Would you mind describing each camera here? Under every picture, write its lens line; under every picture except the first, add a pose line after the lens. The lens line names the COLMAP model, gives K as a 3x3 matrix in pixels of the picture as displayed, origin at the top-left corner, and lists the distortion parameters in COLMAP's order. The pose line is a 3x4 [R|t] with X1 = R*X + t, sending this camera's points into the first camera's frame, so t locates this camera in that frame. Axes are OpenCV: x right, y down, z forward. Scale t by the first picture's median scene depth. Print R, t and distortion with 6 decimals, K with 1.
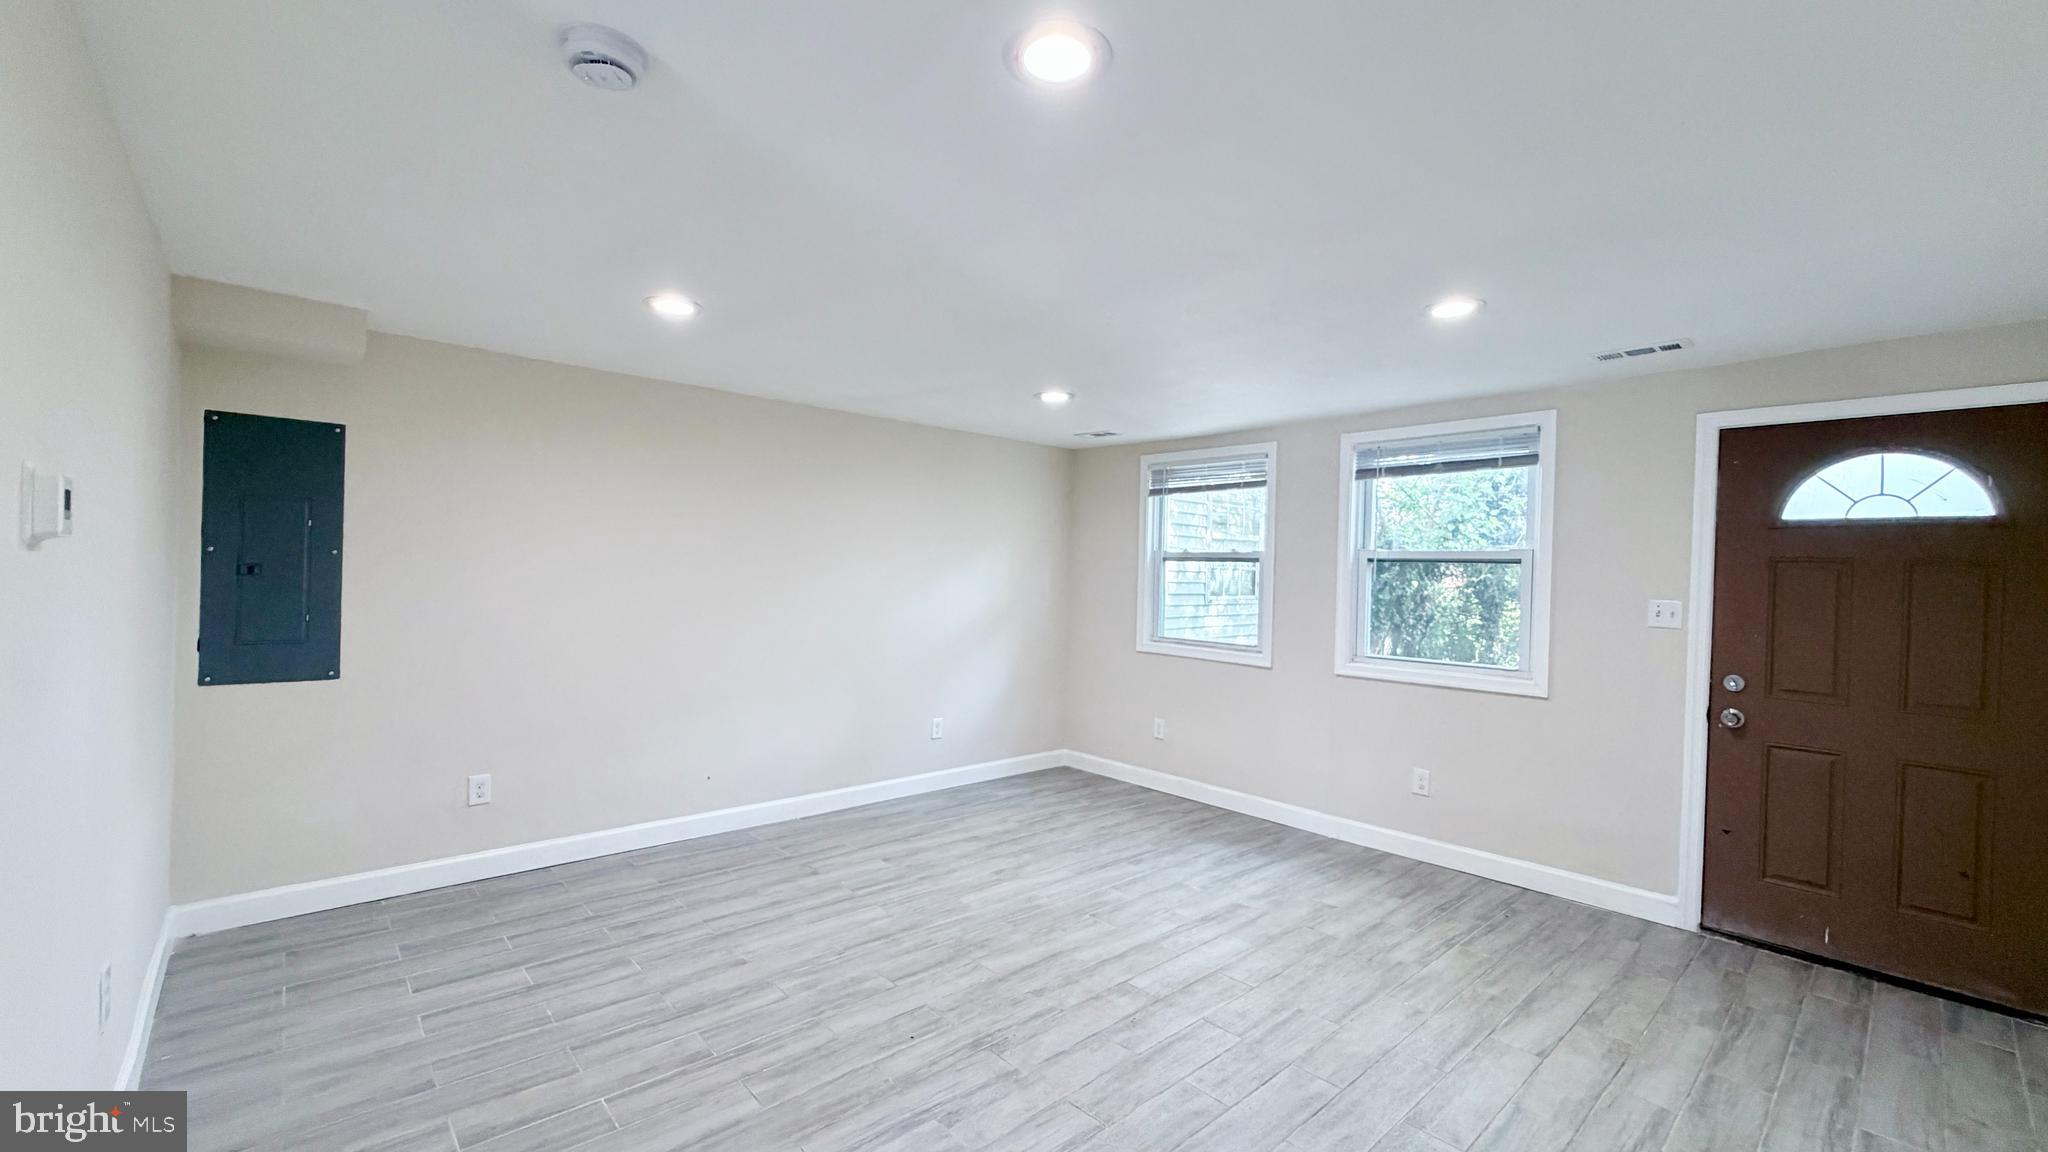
lens RADIAL K [[819.2, 0, 1012.5], [0, 819.2, 580.2], [0, 0, 1]] dist [0.001033, -0.000508]
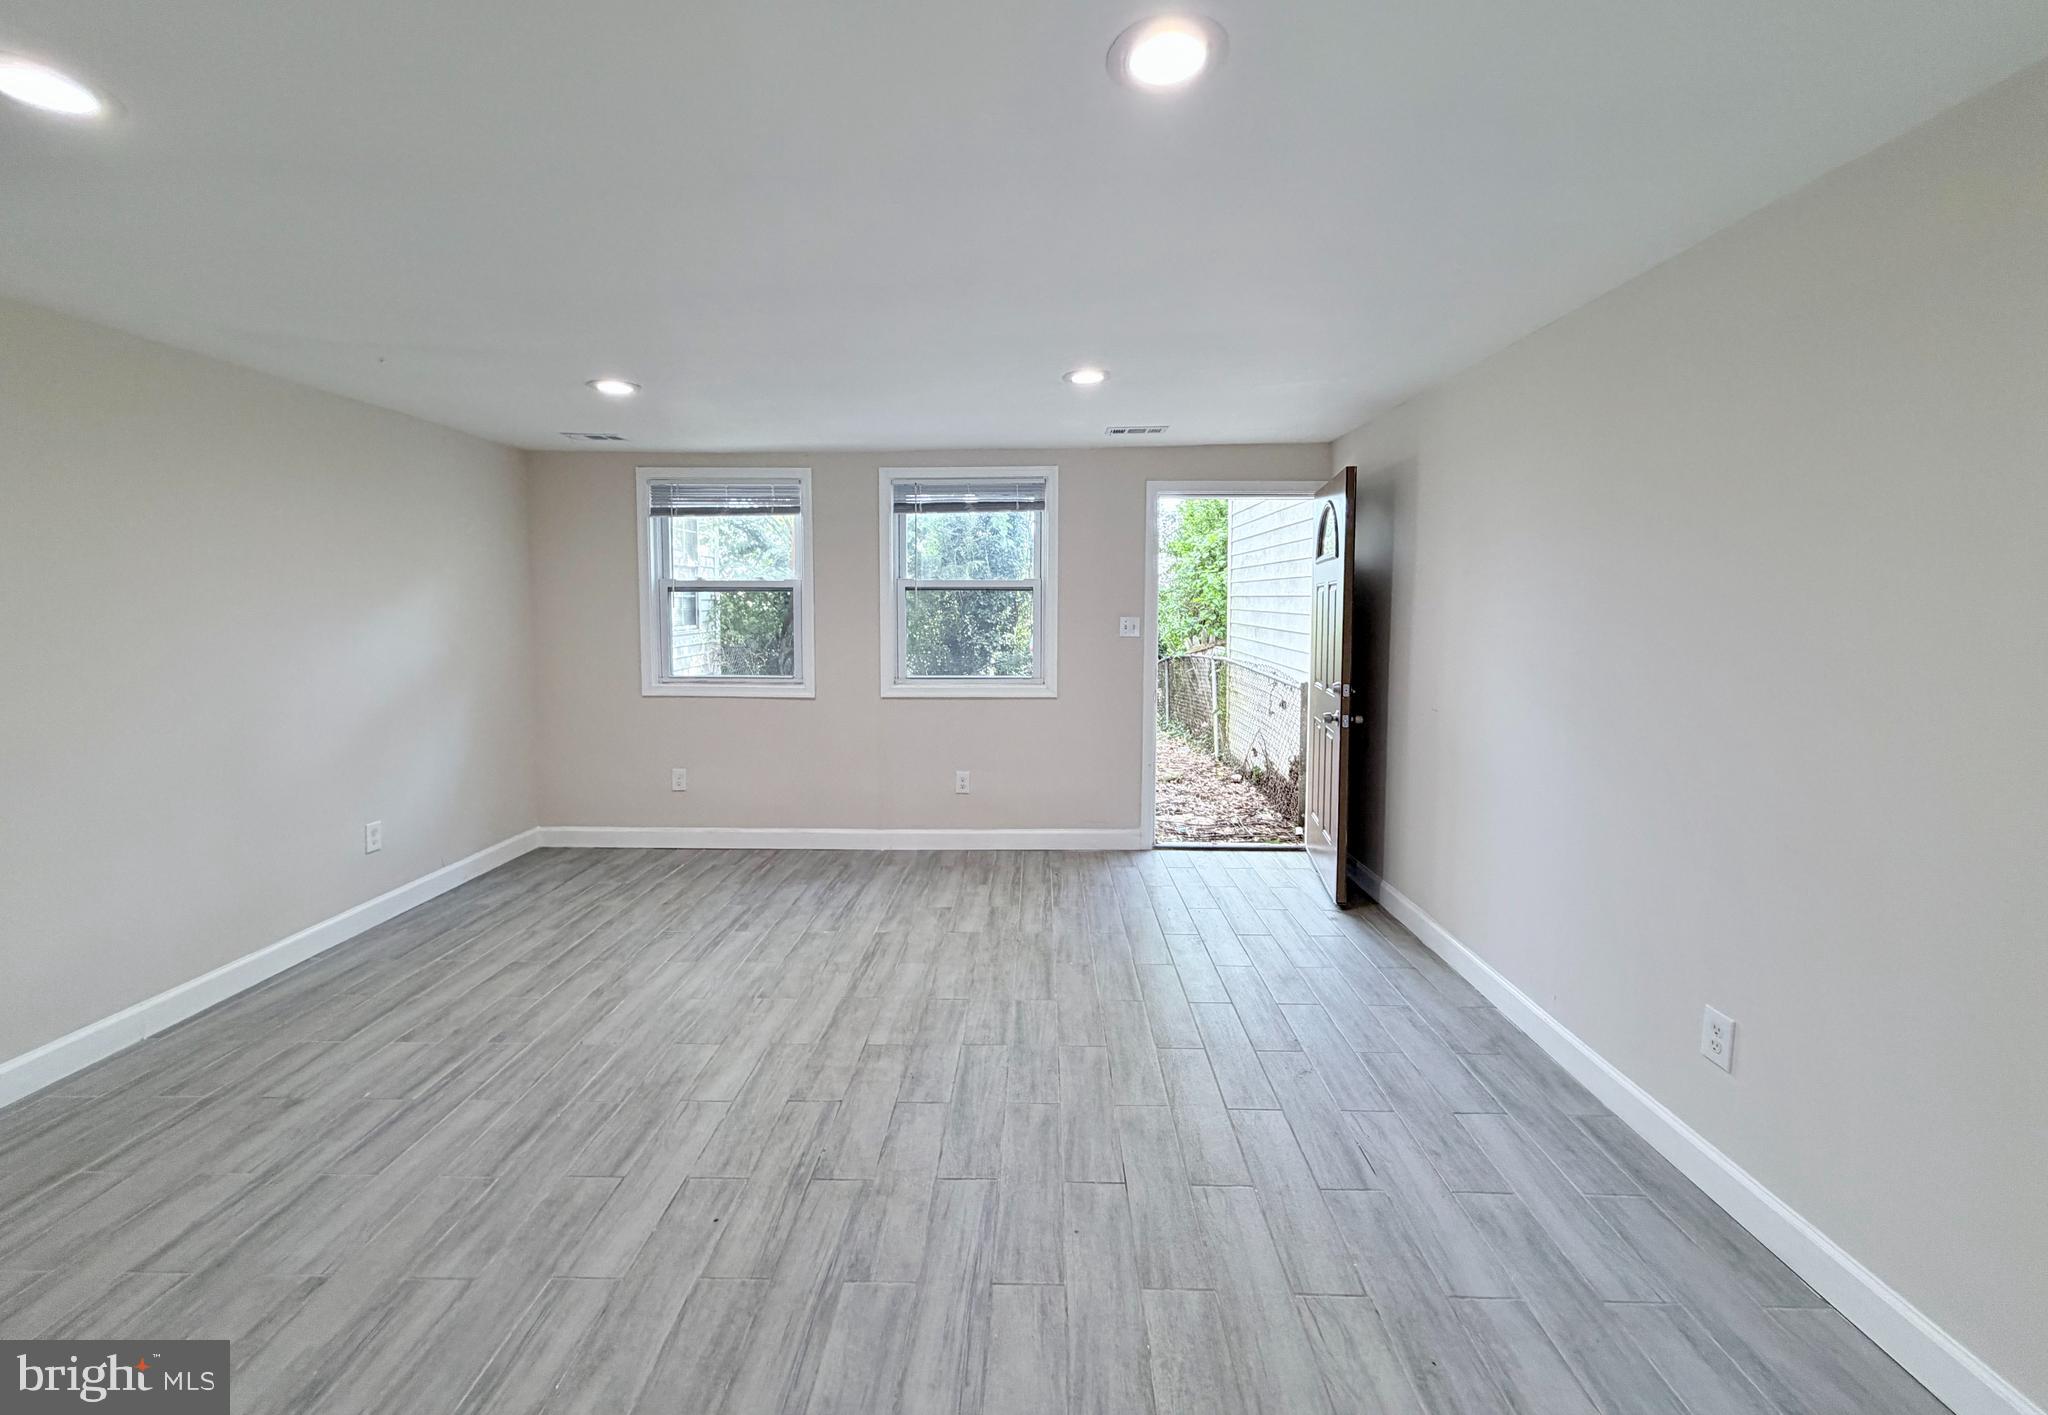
lens RADIAL K [[819.7, 0, 1012.5], [0, 819.7, 650.7], [0, 0, 1]] dist [0.006400, -0.000164]
pose [[0.689547, -0.065420, 0.721281, -0.314332], [0.024002, 0.997429, 0.067520, -0.016014], [-0.723843, -0.029246, 0.689344, 0.192720]]
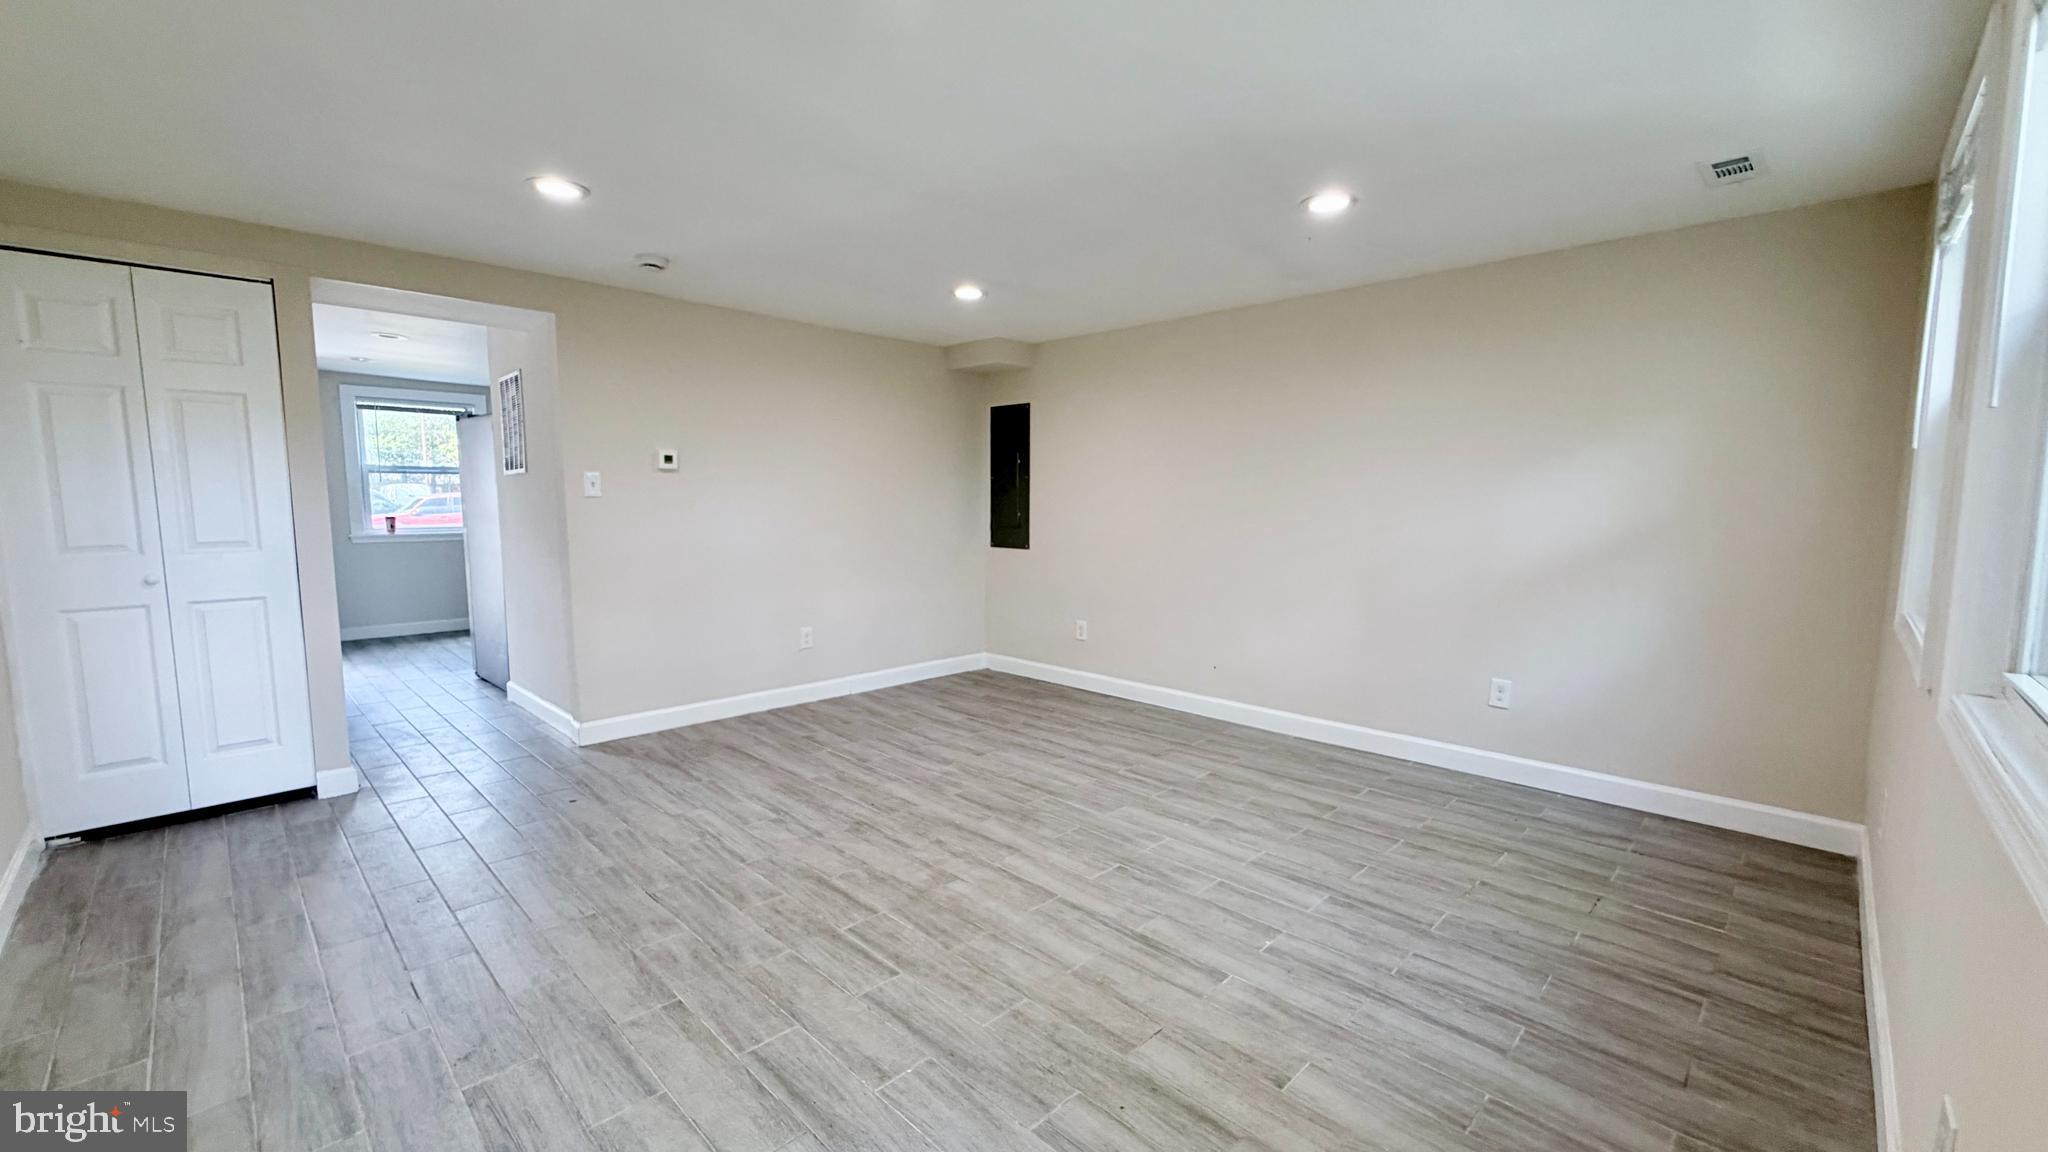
lens RADIAL K [[819.2, 0, 1020.2], [0, 819.2, 573.2], [0, 0, 1]] dist [0.001033, -0.000508]
pose [[0.065169, 0.066897, -0.995629, 0.859405], [-0.010736, 0.997740, 0.066336, 0.051411], [0.997816, 0.006366, 0.065740, 0.798720]]
